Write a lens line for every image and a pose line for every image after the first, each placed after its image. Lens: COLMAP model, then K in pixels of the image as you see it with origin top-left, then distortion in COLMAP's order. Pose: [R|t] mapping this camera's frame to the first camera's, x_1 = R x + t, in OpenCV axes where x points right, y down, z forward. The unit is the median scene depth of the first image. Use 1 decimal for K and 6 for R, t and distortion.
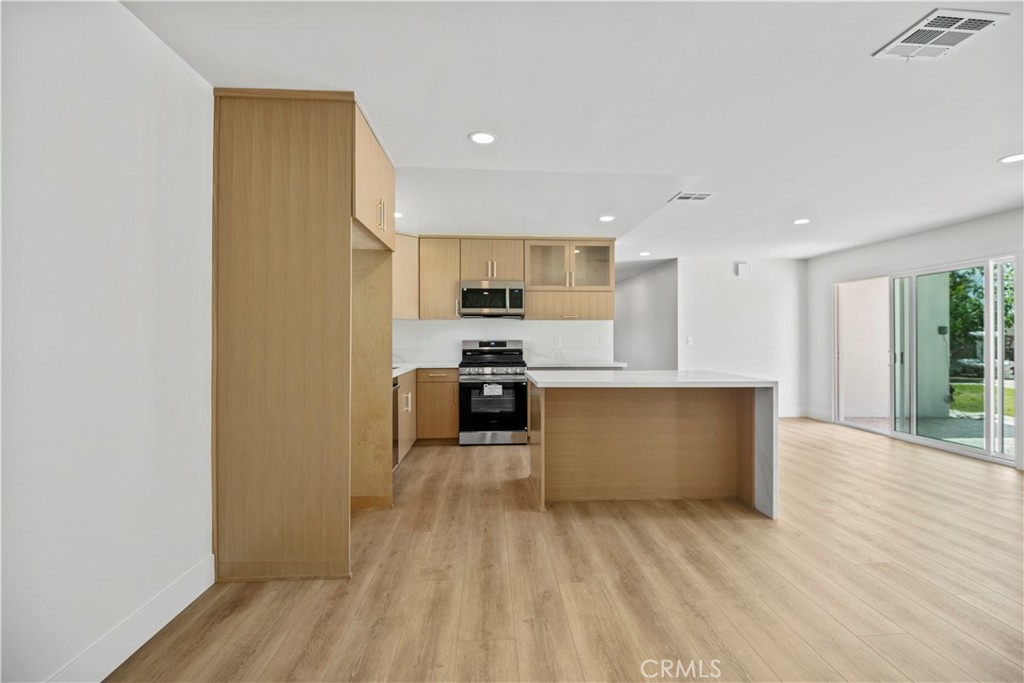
lens RADIAL K [[465.9, 0, 517.9], [0, 465.9, 340.6], [0, 0, 1]] dist [0.011353, -0.019836]
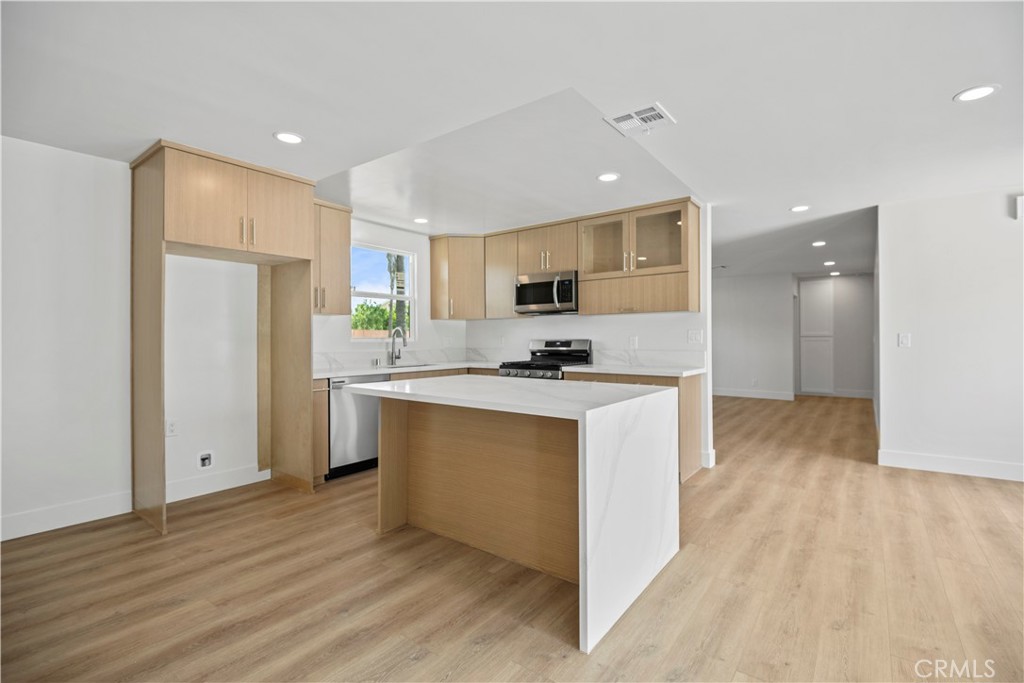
lens RADIAL K [[465.9, 0, 517.9], [0, 465.9, 340.6], [0, 0, 1]] dist [0.011353, -0.019836]
pose [[0.759136, -0.001812, -0.650930, 0.491301], [0.002726, 0.999996, 0.000396, 0.000246], [0.650927, -0.002075, 0.759138, 0.291971]]
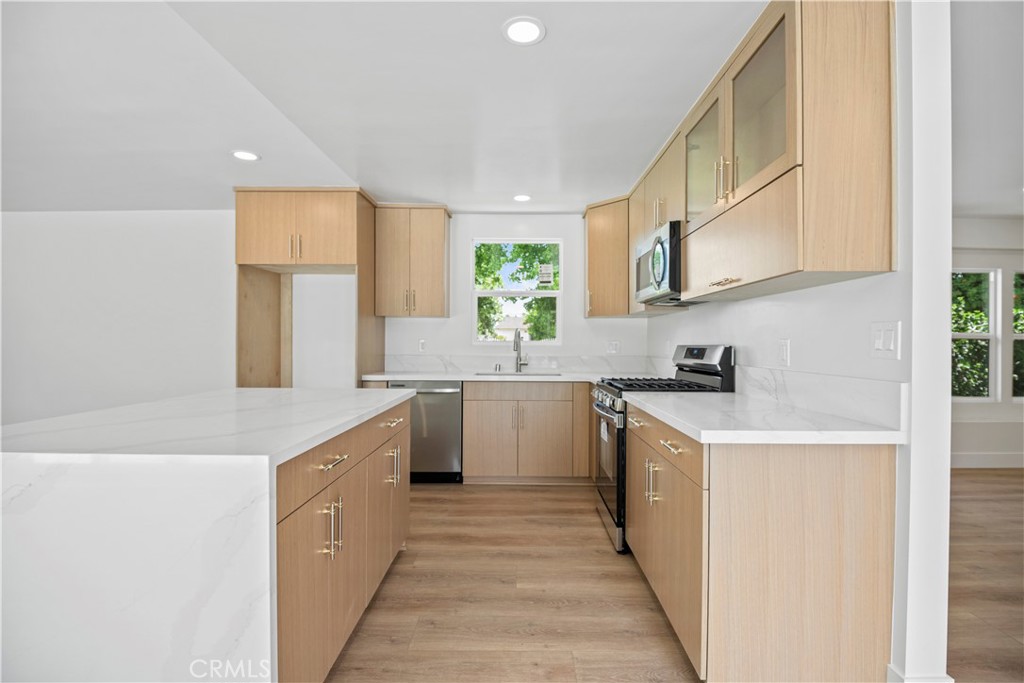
lens RADIAL K [[465.9, 0, 517.9], [0, 465.9, 340.6], [0, 0, 1]] dist [0.011353, -0.019836]
pose [[-0.053146, -0.000069, -0.998587, 0.502155], [-0.007268, 0.999974, 0.000317, -0.006038], [0.998560, 0.007274, -0.053145, 0.873885]]
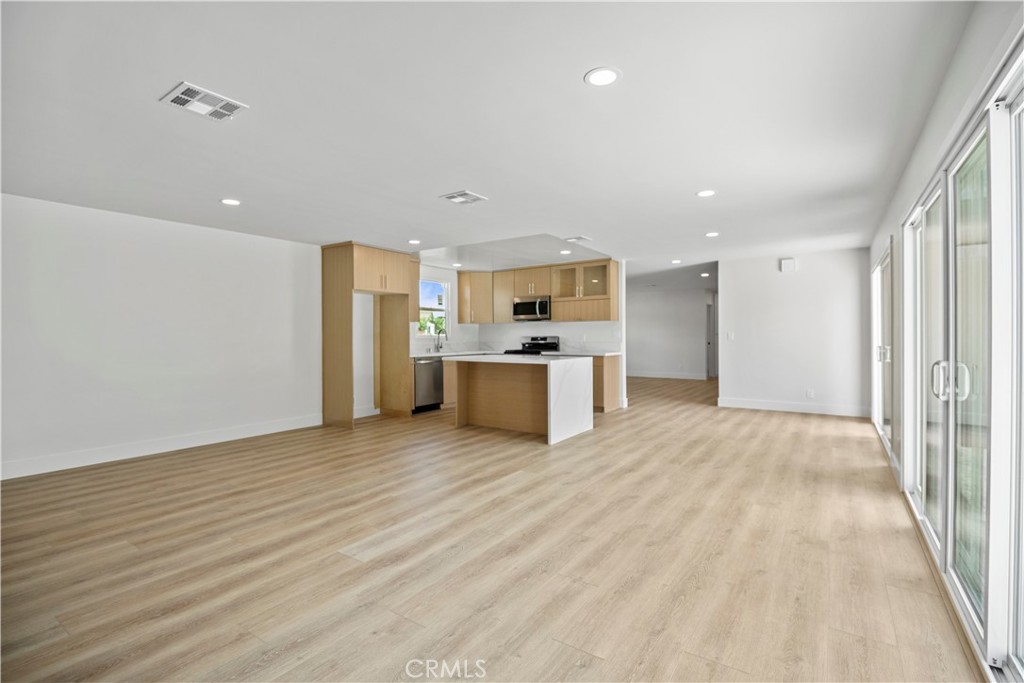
lens RADIAL K [[465.9, 0, 517.9], [0, 465.9, 340.6], [0, 0, 1]] dist [0.011353, -0.019836]
pose [[0.787593, 0.000516, -0.616196, 0.837062], [0.003866, 0.999976, 0.005778, 0.003846], [0.616184, -0.006933, 0.787572, -0.200455]]
